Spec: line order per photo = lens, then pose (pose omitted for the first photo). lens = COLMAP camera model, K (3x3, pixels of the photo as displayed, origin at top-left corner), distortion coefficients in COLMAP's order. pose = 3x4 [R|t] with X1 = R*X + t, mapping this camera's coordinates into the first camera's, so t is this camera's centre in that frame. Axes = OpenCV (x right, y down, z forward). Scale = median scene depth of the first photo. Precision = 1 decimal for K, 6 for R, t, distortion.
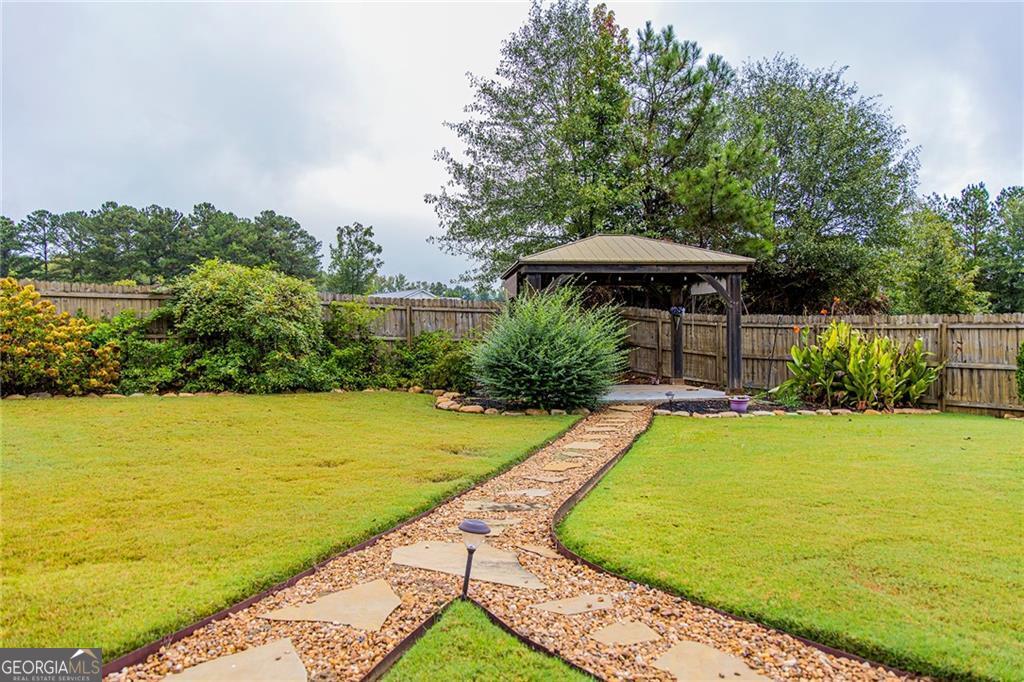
lens RADIAL K [[705.9, 0, 512.0], [0, 705.9, 341.0], [0, 0, 1]] dist [-0.006388, 0.003627]
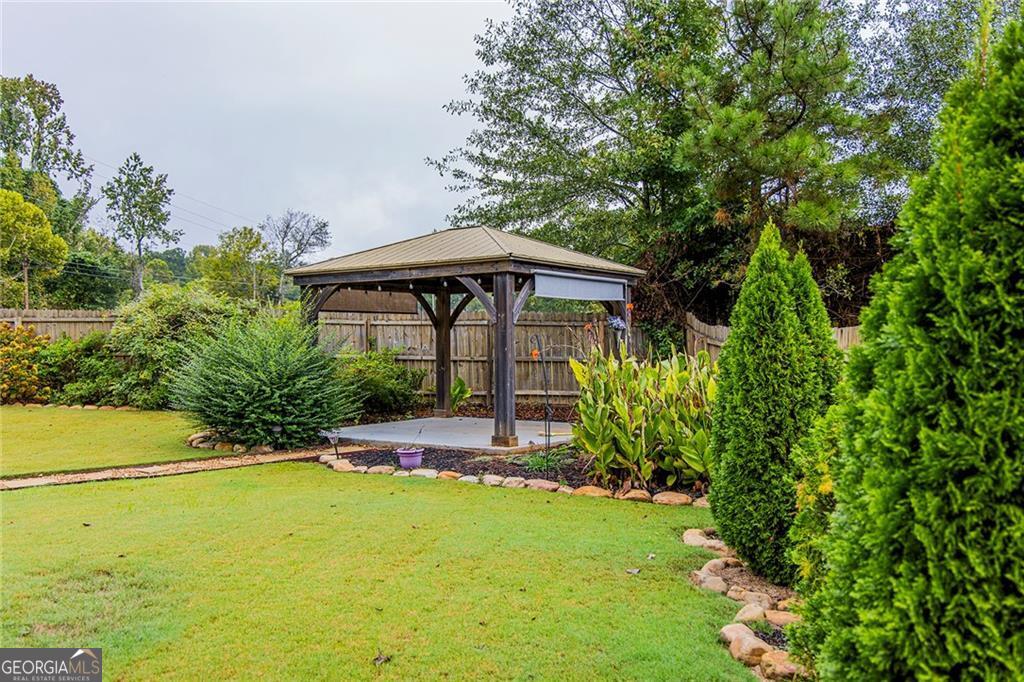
lens RADIAL K [[895.0, 0, 512.0], [0, 895.0, 341.0], [0, 0, 1]] dist [0.049527, 0.000673]
pose [[0.734126, 0.001853, -0.679011, 0.881639], [-0.003123, 0.999995, -0.000647, -0.027284], [0.679006, 0.002596, 0.734128, 0.341984]]
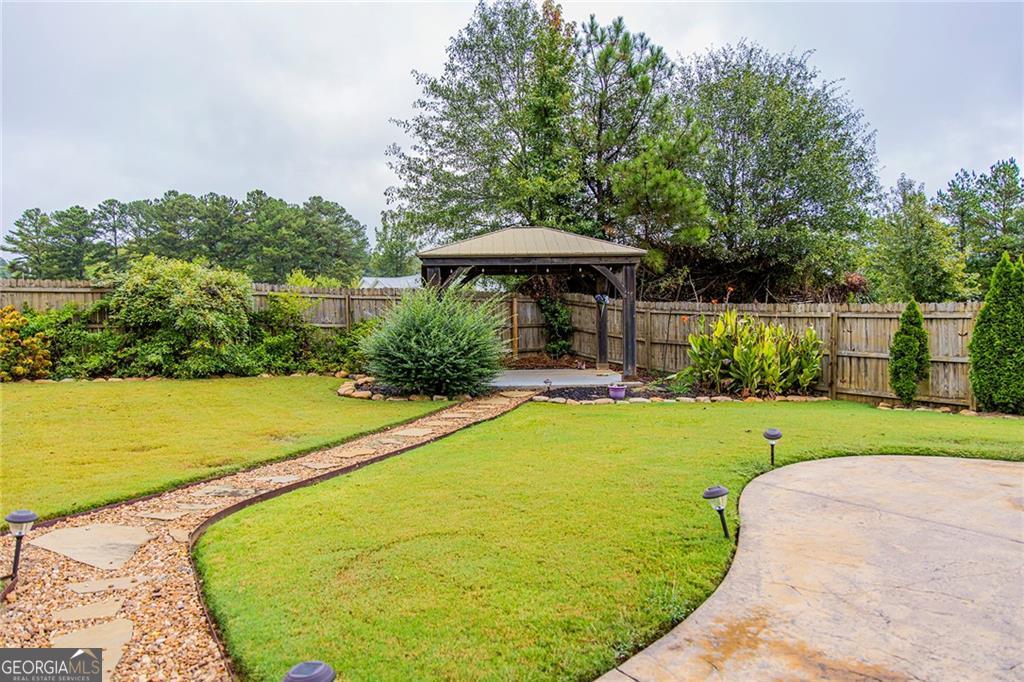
lens RADIAL K [[682.2, 0, 511.1], [0, 682.2, 338.7], [0, 0, 1]] dist [-0.005242, -0.002688]
pose [[0.997196, -0.000079, -0.074831, 0.207493], [0.002302, 0.999559, 0.029613, -0.016123], [0.074796, -0.029702, 0.996756, -0.015035]]
